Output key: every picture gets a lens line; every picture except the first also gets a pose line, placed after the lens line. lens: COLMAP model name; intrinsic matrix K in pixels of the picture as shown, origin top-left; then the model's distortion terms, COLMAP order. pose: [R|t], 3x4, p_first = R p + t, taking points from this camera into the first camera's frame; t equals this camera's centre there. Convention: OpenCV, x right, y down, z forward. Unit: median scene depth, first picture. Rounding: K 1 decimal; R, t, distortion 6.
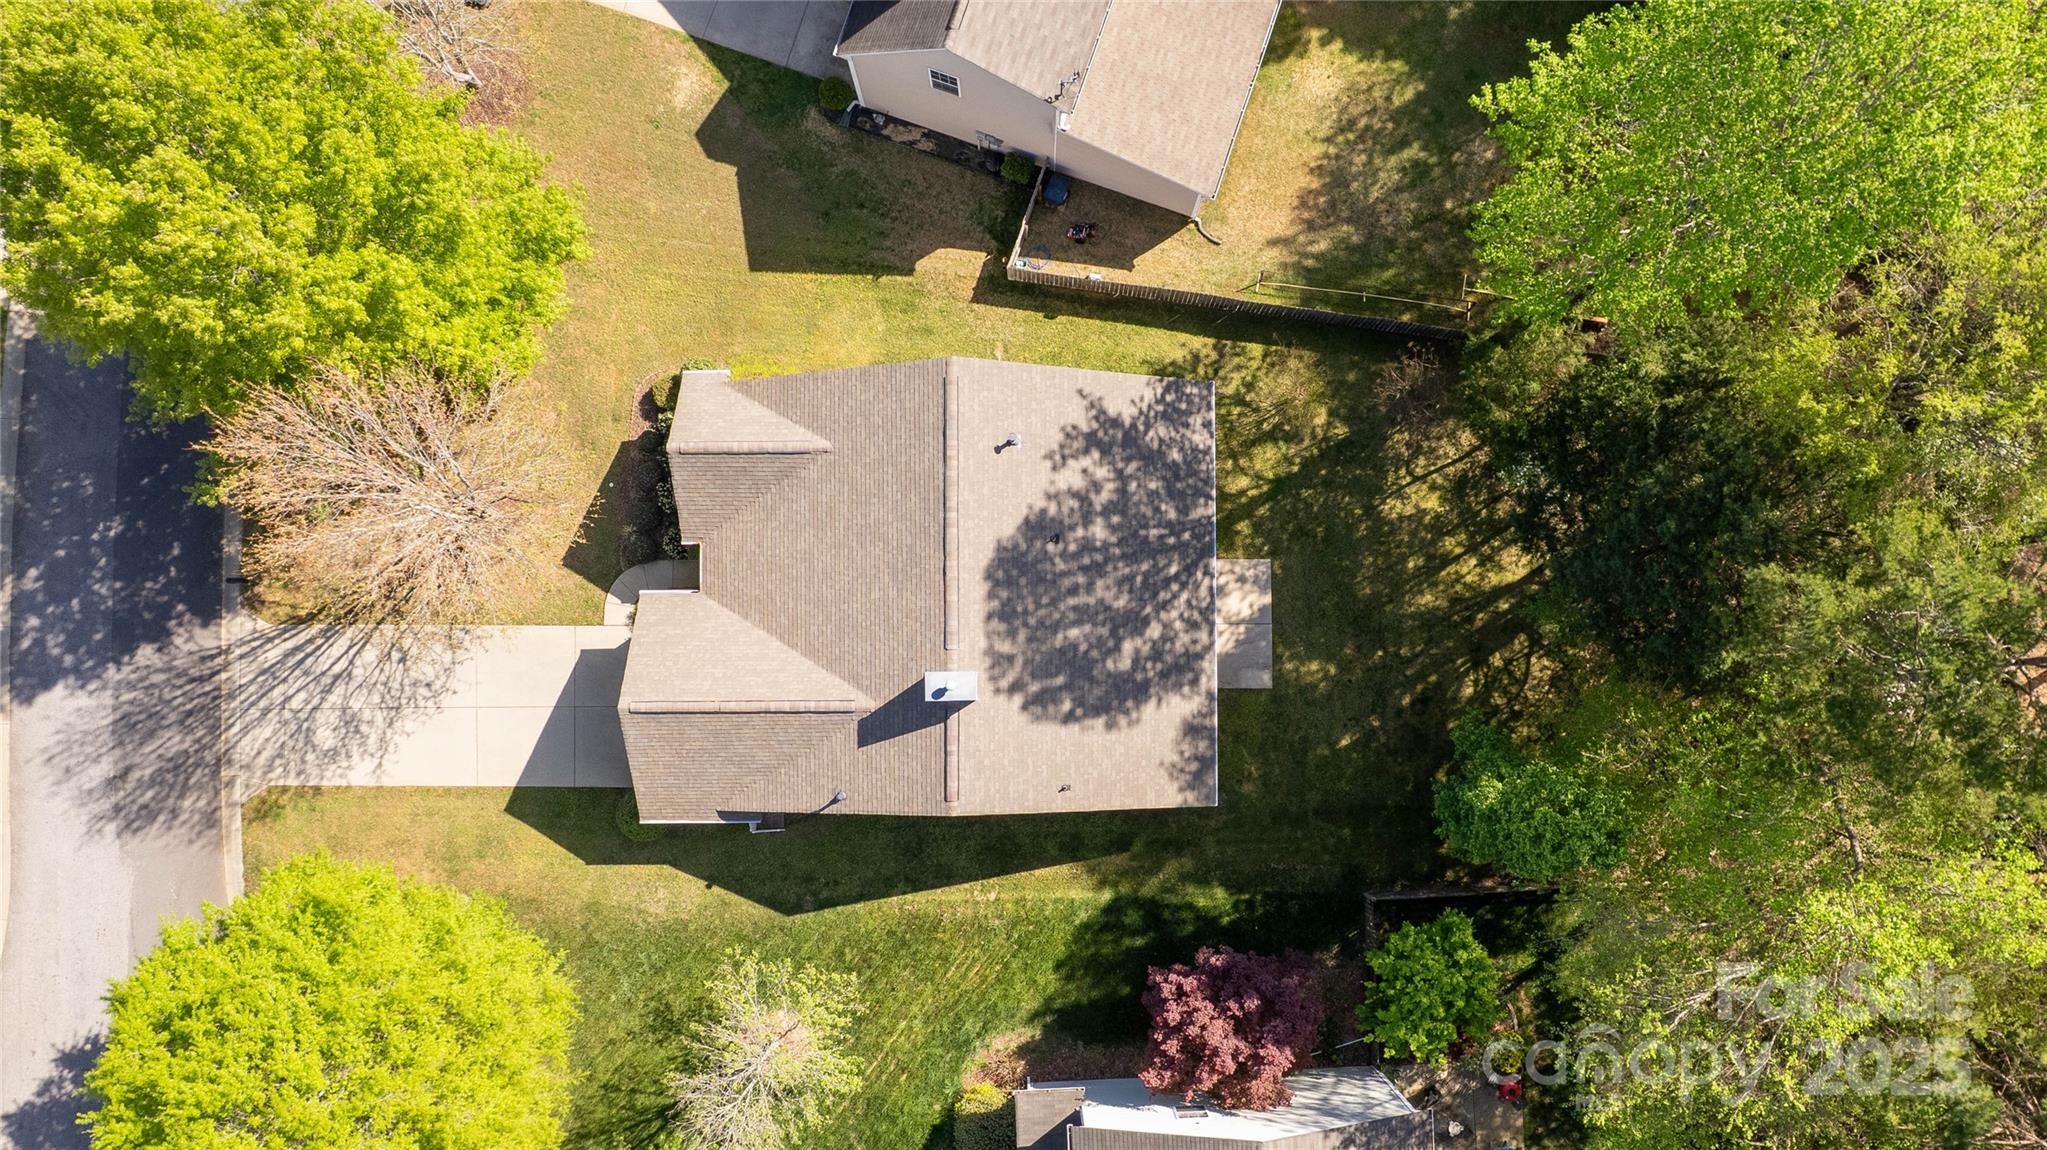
lens RADIAL K [[1688.1, 0, 1020.7], [0, 1688.1, 629.8], [0, 0, 1]] dist [-0.088260, 0.080480]
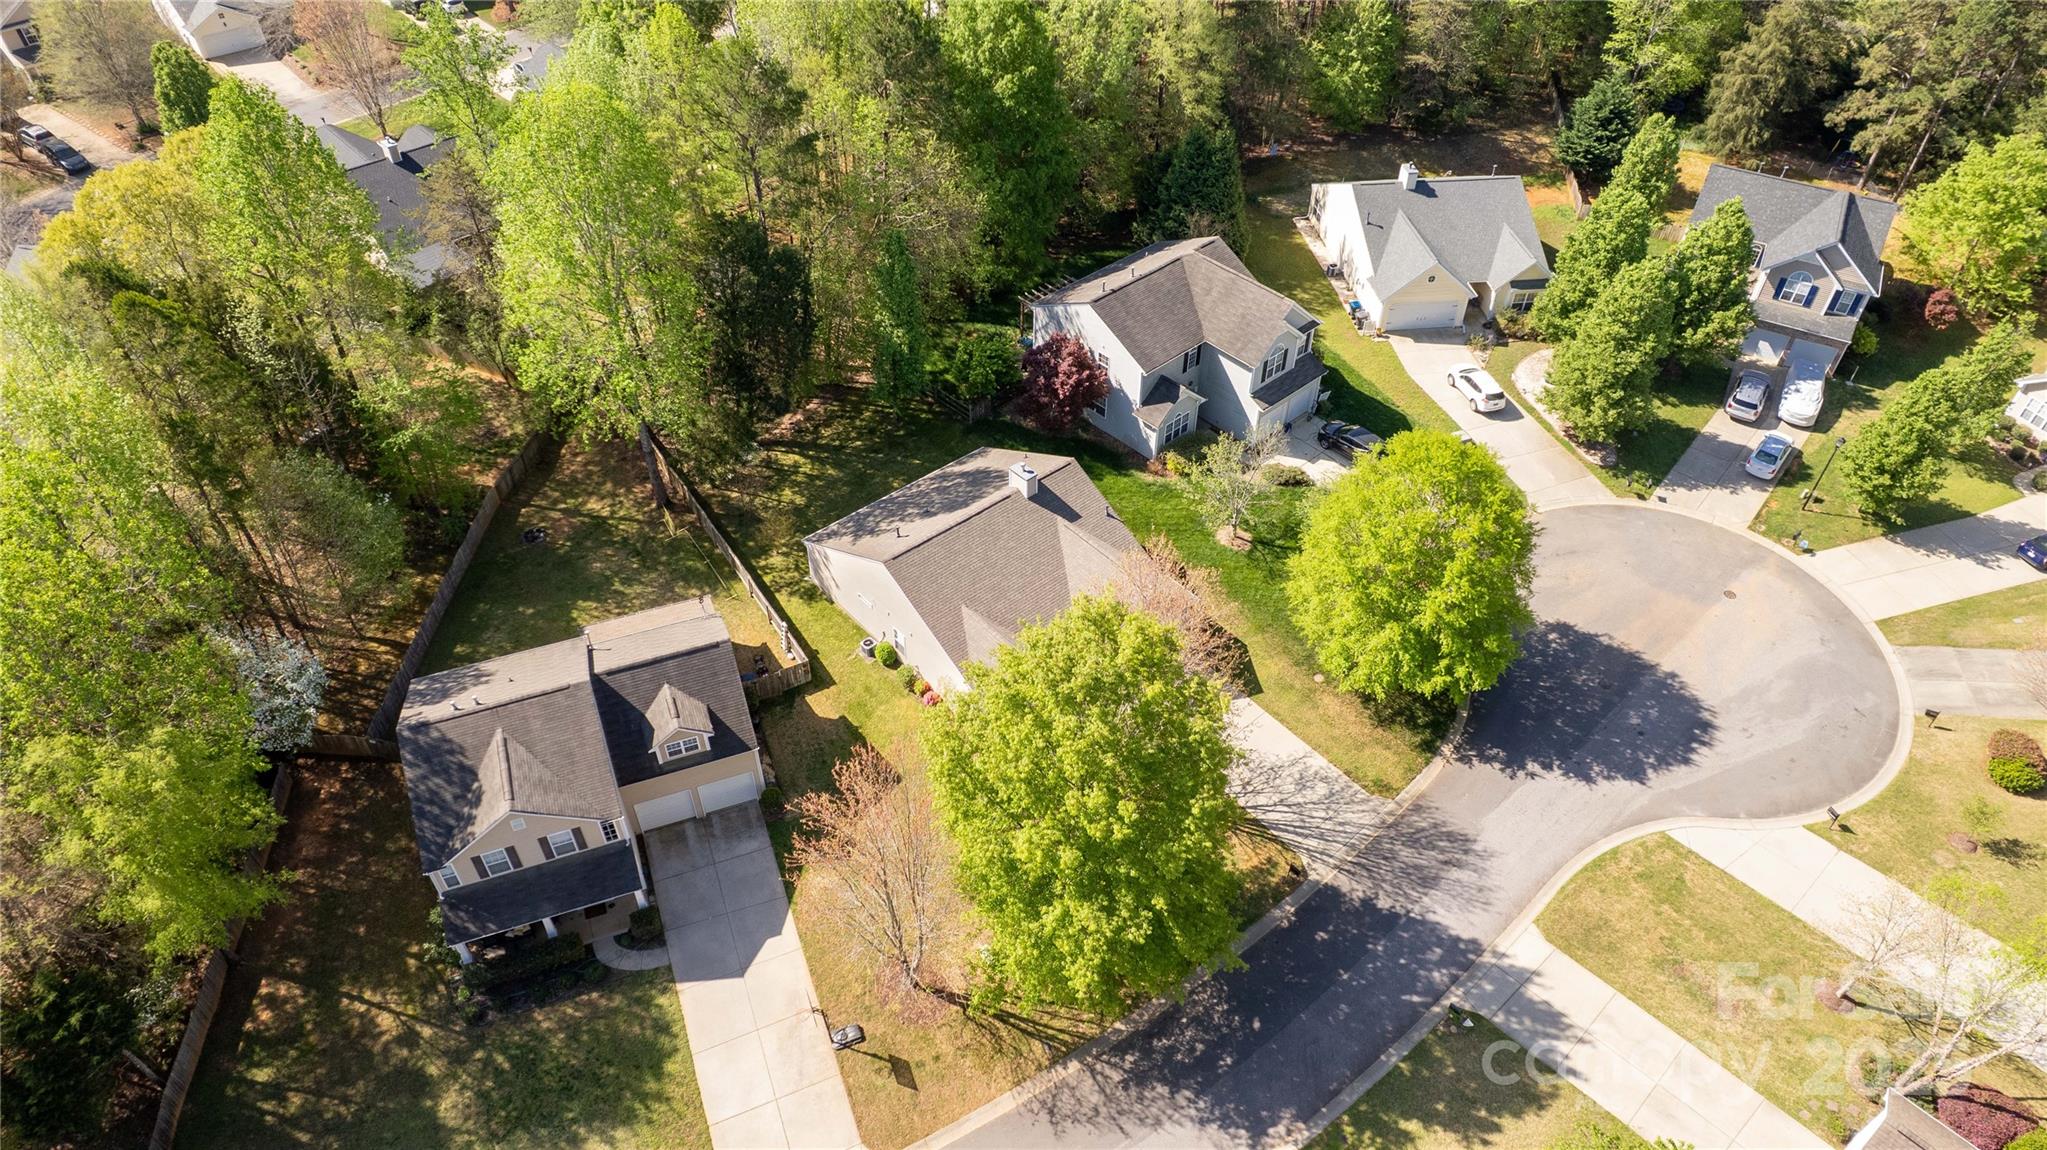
lens RADIAL K [[1314.2, 0, 1015.7], [0, 1314.2, 571.3], [0, 0, 1]] dist [-0.081562, 0.075469]
pose [[-0.644148, -0.526260, 0.555090, -0.813299], [0.764097, -0.409439, 0.498514, -0.672771], [-0.035072, 0.745259, 0.665852, 0.077874]]
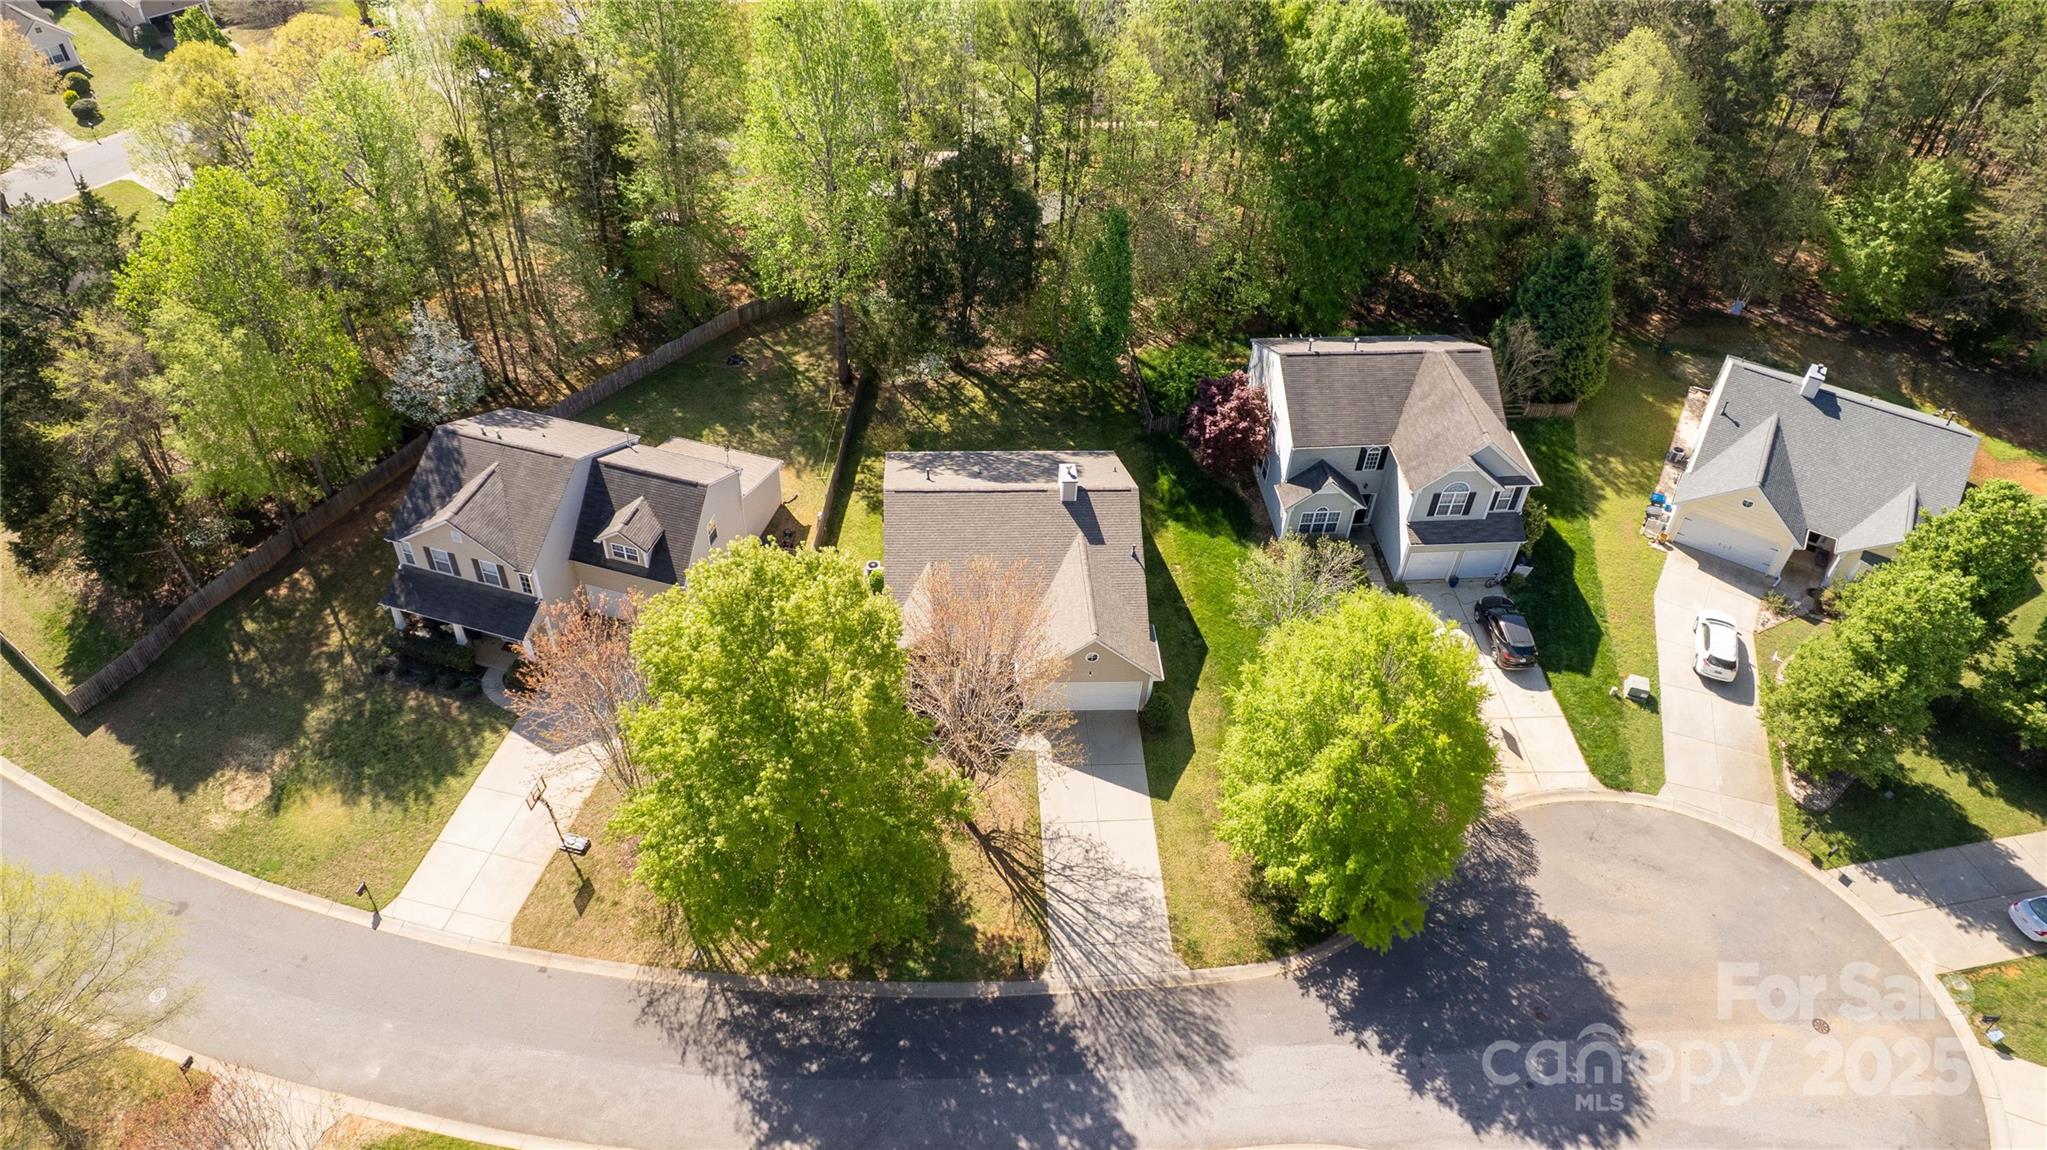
lens RADIAL K [[1376.2, 0, 970.6], [0, 1376.2, 575.4], [0, 0, 1]] dist [-0.084753, 0.083525]
pose [[-0.033092, -0.690210, 0.722852, -1.049093], [0.997476, 0.022655, 0.067296, -0.150302], [-0.062825, 0.723254, 0.687719, 0.052101]]
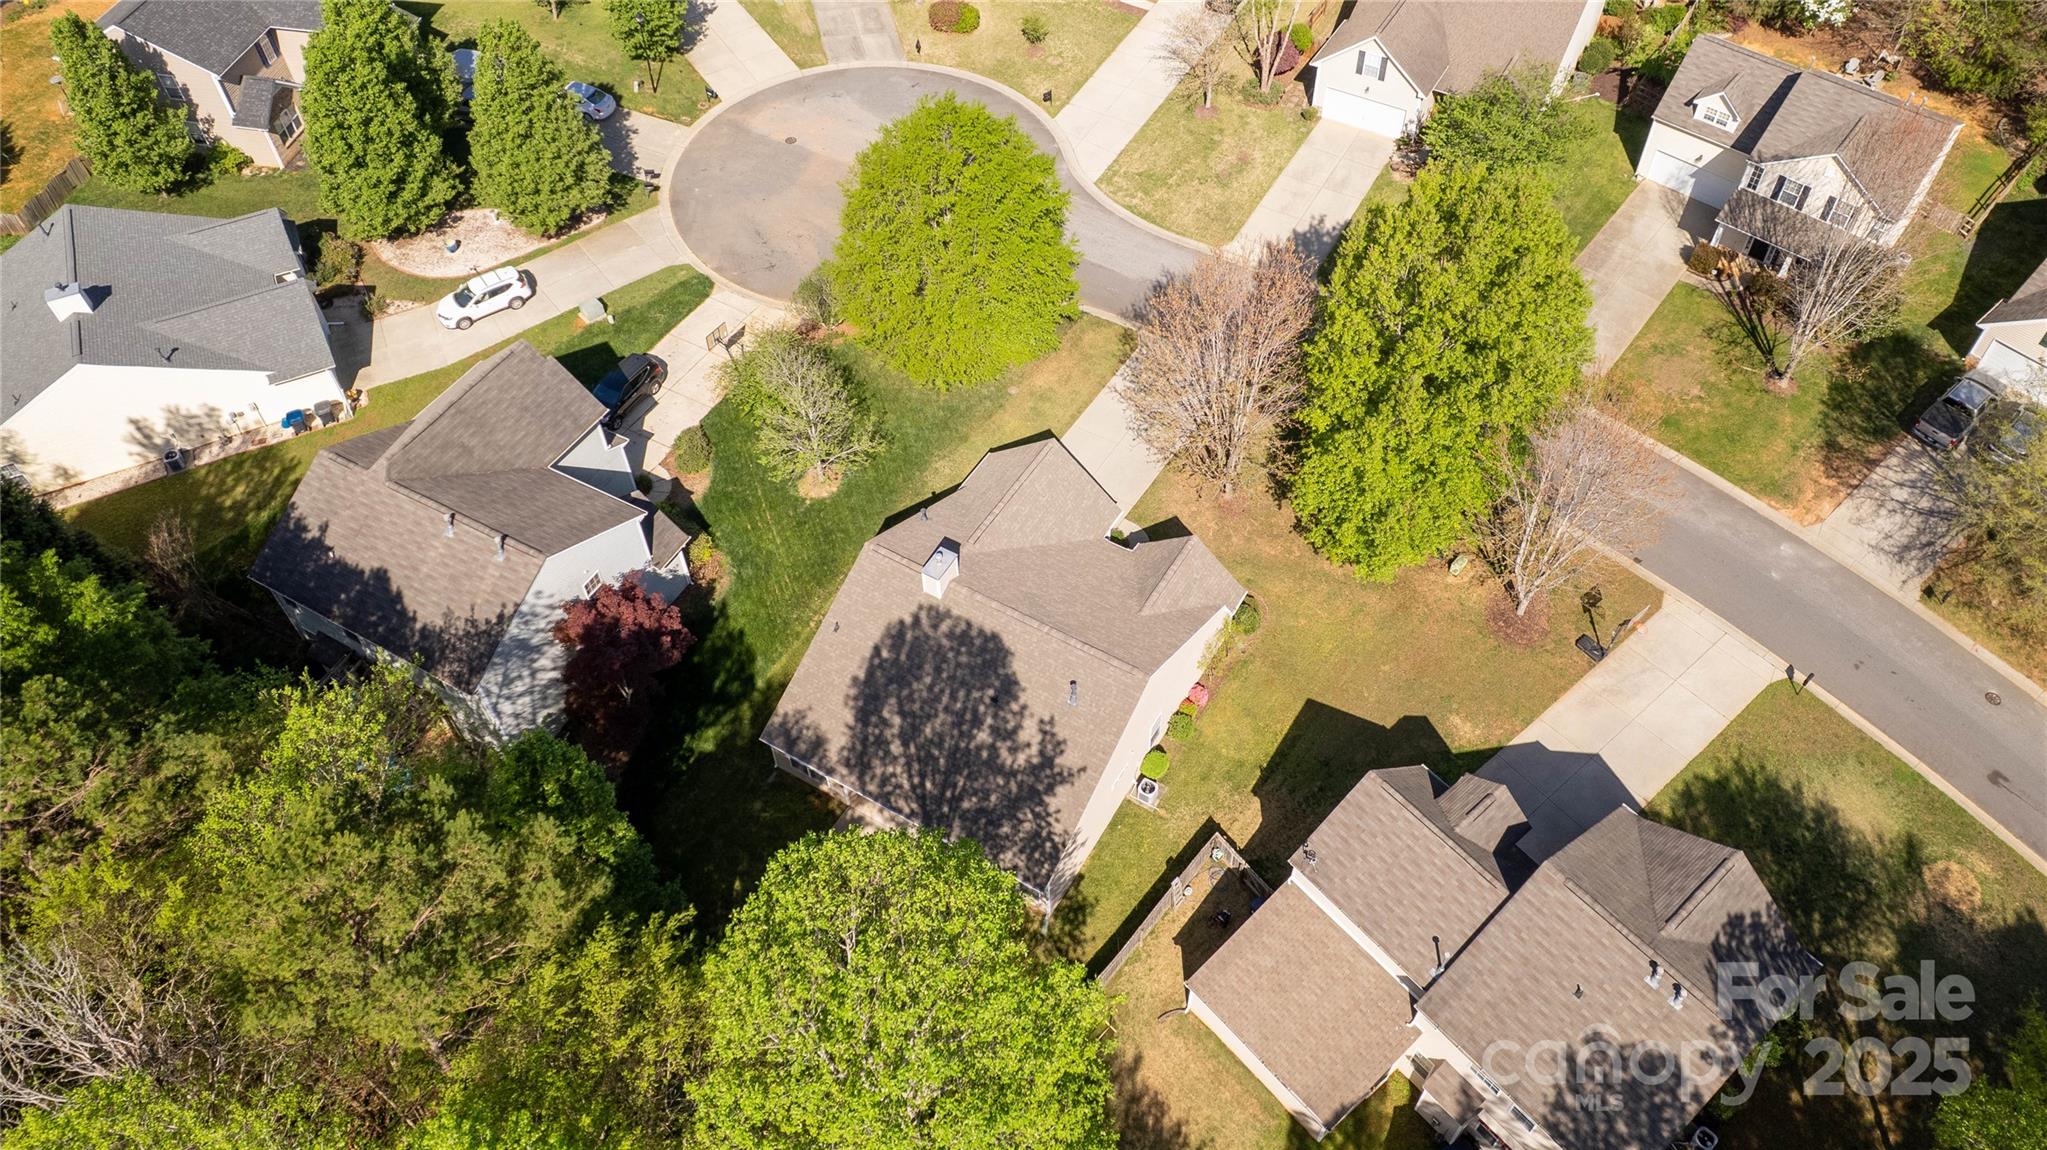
lens RADIAL K [[1416.7, 0, 1095.8], [0, 1416.7, 572.2], [0, 0, 1]] dist [-0.050611, 0.001955]
pose [[-0.498574, 0.673978, -0.545139, 0.475023], [-0.866487, -0.369360, 0.335819, -0.420434], [0.024982, 0.639787, 0.768146, 0.090362]]
